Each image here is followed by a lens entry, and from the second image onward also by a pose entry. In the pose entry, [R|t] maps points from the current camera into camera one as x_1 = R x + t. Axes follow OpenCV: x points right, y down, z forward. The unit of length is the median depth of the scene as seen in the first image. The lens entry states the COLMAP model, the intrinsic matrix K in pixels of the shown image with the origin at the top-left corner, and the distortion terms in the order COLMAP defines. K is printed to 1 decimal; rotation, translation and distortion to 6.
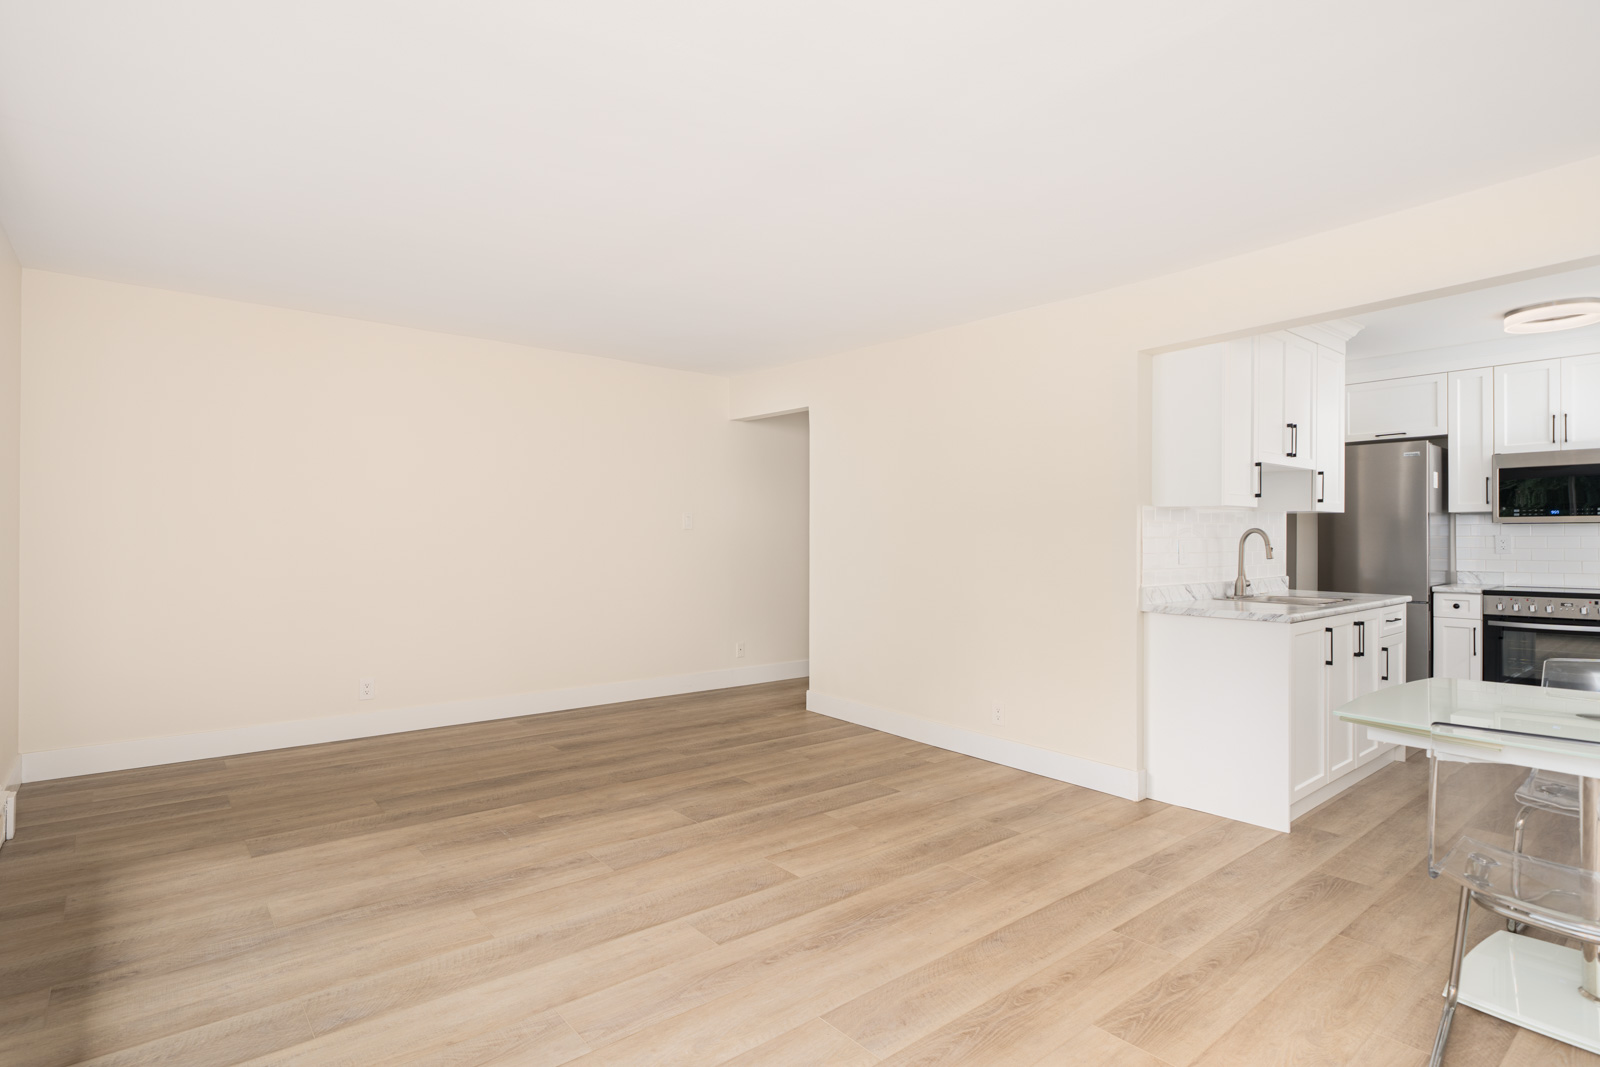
lens RADIAL K [[841.7, 0, 794.0], [0, 841.7, 532.6], [0, 0, 1]] dist [0.021479, -0.001647]
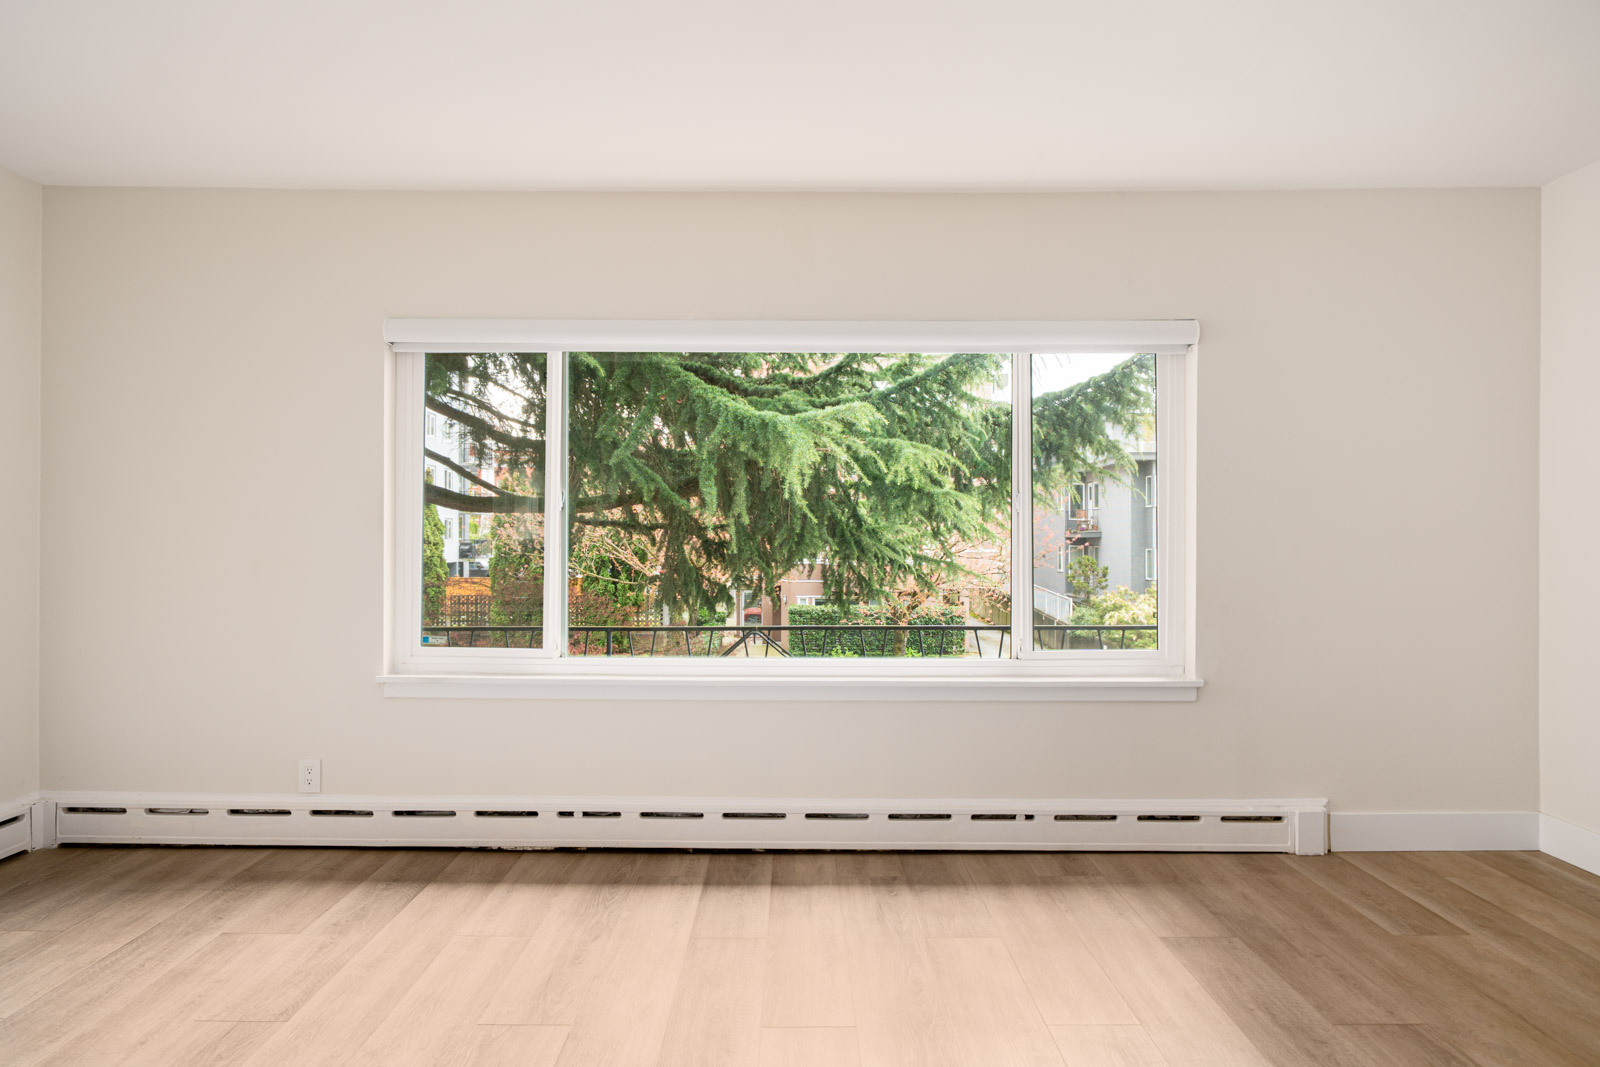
lens RADIAL K [[1000.0, 0, 799.6], [0, 1000.0, 531.9], [0, 0, 1]] dist [0.008307, 0.003009]
pose [[-0.639850, -0.005209, -0.768482, 0.274224], [0.001168, 0.999969, -0.007751, 0.012115], [0.768499, -0.005857, -0.639825, 1.256542]]
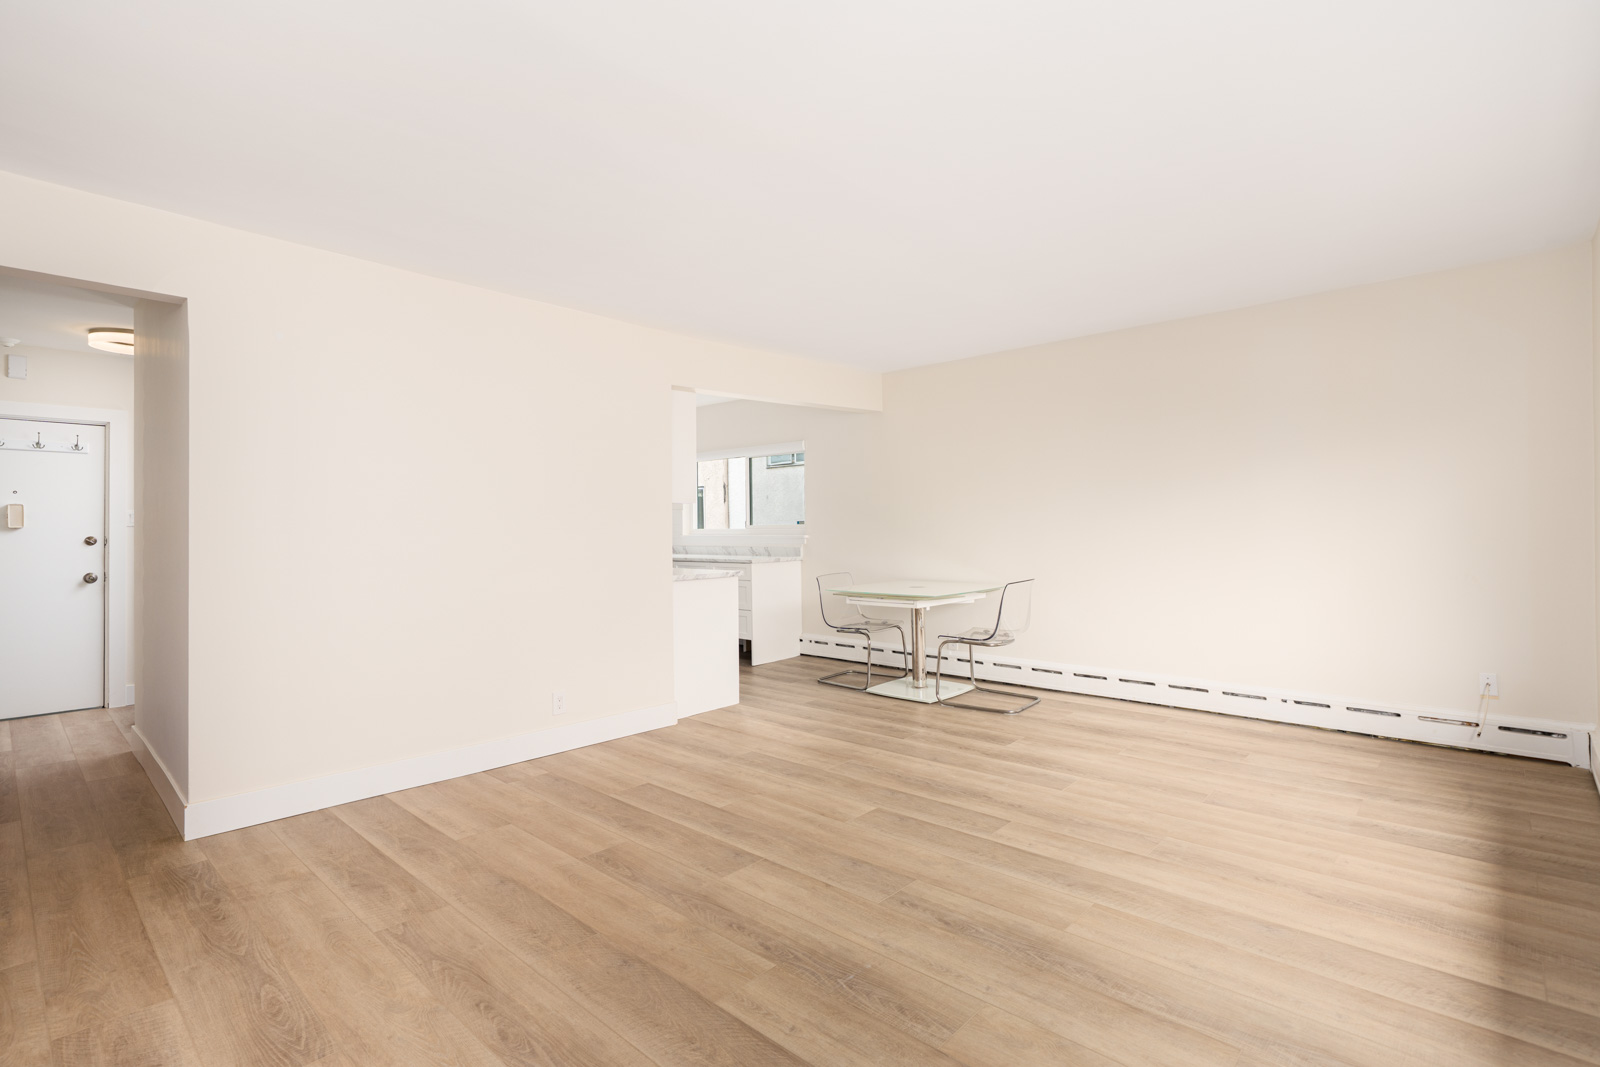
lens RADIAL K [[715.5, 0, 798.0], [0, 715.5, 526.4], [0, 0, 1]] dist [-0.000685, 0.001365]
pose [[-0.136034, 0.003742, 0.990697, -0.917196], [0.008175, 0.999963, -0.002655, 0.001895], [-0.990670, 0.007737, -0.136059, 1.140877]]
